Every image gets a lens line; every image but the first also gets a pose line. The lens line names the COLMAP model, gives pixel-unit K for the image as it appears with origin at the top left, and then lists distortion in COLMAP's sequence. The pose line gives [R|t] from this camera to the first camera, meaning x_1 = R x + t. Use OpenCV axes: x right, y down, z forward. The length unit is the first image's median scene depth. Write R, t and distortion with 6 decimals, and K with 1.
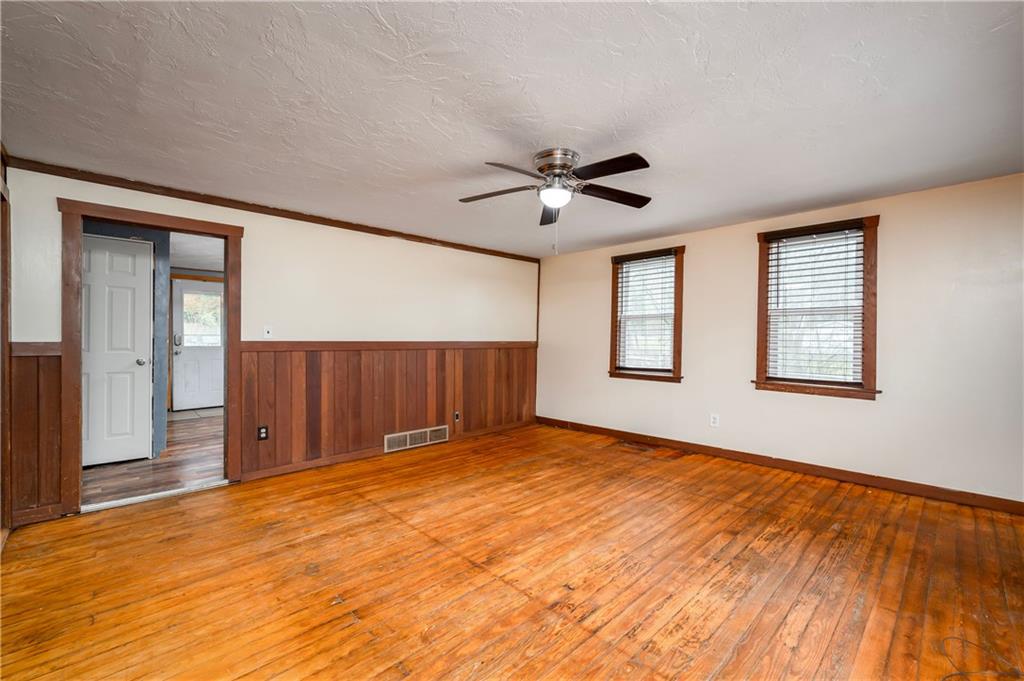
lens RADIAL K [[421.4, 0, 511.1], [0, 421.4, 345.5], [0, 0, 1]] dist [-0.000882, -0.000155]
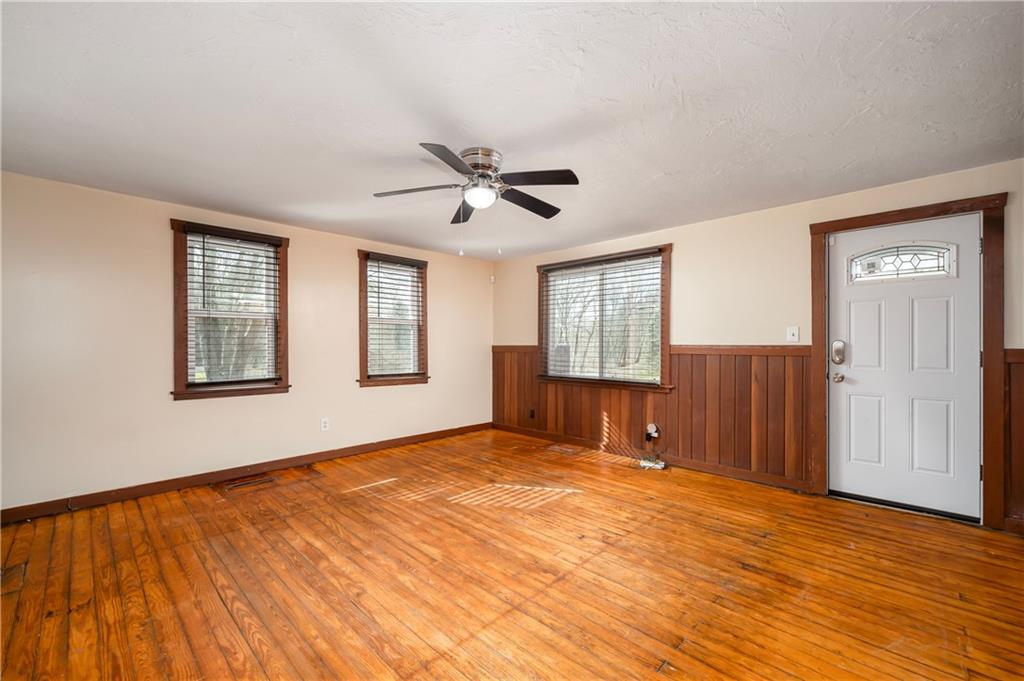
lens RADIAL K [[435.6, 0, 499.9], [0, 435.6, 333.3], [0, 0, 1]] dist [-0.000308, -0.000042]
pose [[-0.023012, 0.020346, 0.999528, -0.822378], [0.014917, 0.999689, -0.020006, -0.018676], [-0.999624, 0.014450, -0.023308, 0.869091]]
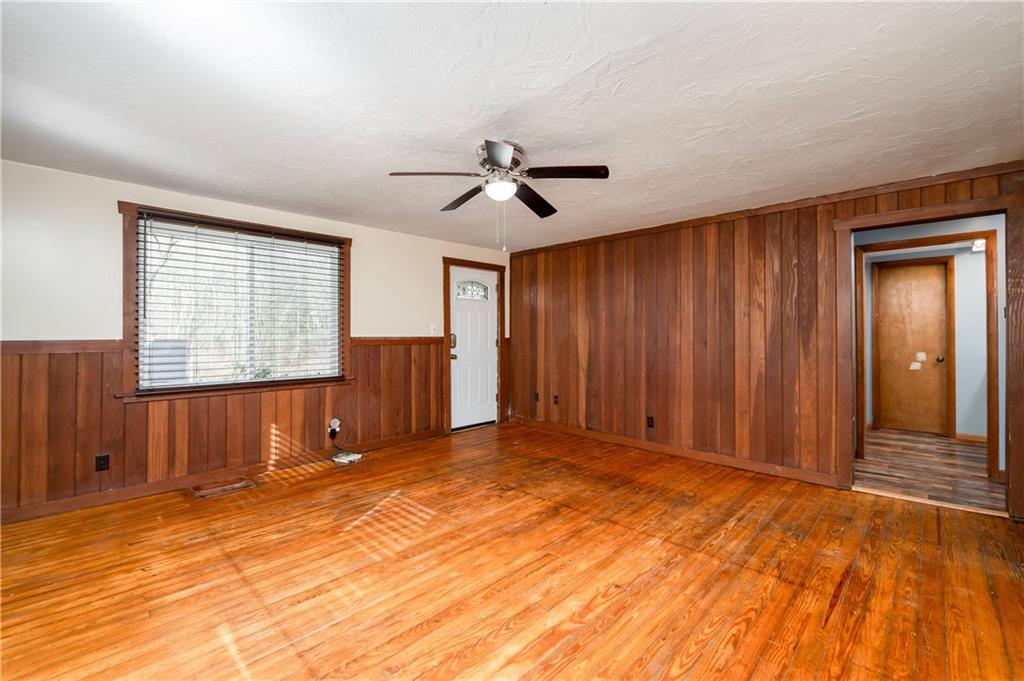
lens RADIAL K [[441.8, 0, 529.3], [0, 441.8, 328.3], [0, 0, 1]] dist [-0.000181, 0.000051]
pose [[-0.997697, -0.001263, -0.067824, 0.096315], [-0.001541, 0.999991, 0.004048, -0.038149], [0.067818, 0.004143, -0.997689, 1.802026]]
